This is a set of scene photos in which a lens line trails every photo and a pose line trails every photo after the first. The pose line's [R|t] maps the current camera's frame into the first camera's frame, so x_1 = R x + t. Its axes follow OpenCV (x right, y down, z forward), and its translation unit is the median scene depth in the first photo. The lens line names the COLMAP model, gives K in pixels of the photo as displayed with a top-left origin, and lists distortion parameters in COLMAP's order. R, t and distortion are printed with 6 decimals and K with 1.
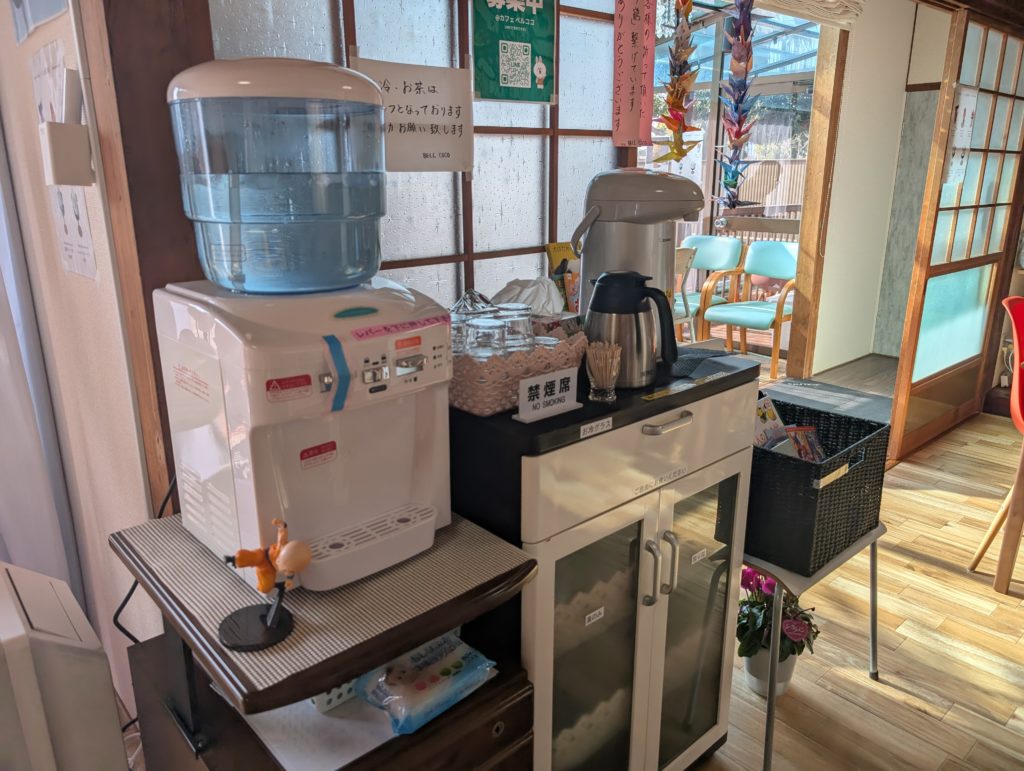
lens RADIAL K [[748.2, 0, 512.0], [0, 748.2, 385.5], [0, 0, 1]] dist [0.022264, -0.007357]
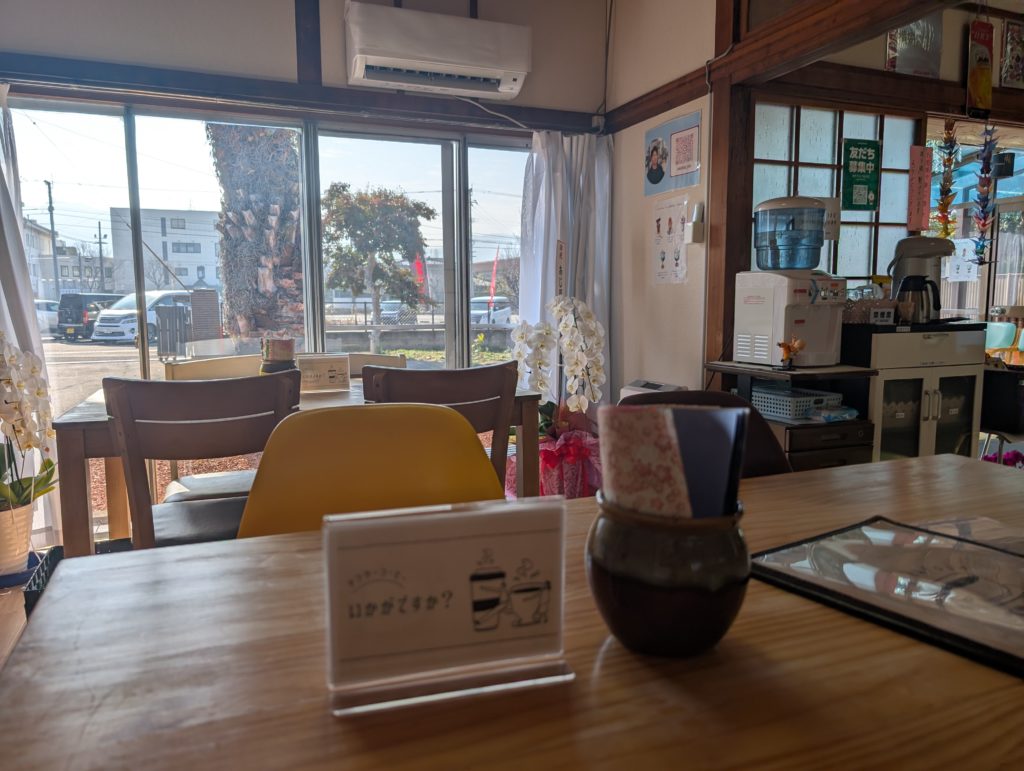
lens RADIAL K [[748.2, 0, 512.0], [0, 748.2, 385.5], [0, 0, 1]] dist [0.022264, -0.007357]
pose [[0.946431, 0.035413, -0.320957, -0.243208], [-0.087182, 0.985079, -0.148389, 0.568574], [0.310913, 0.168422, 0.935397, -1.354596]]
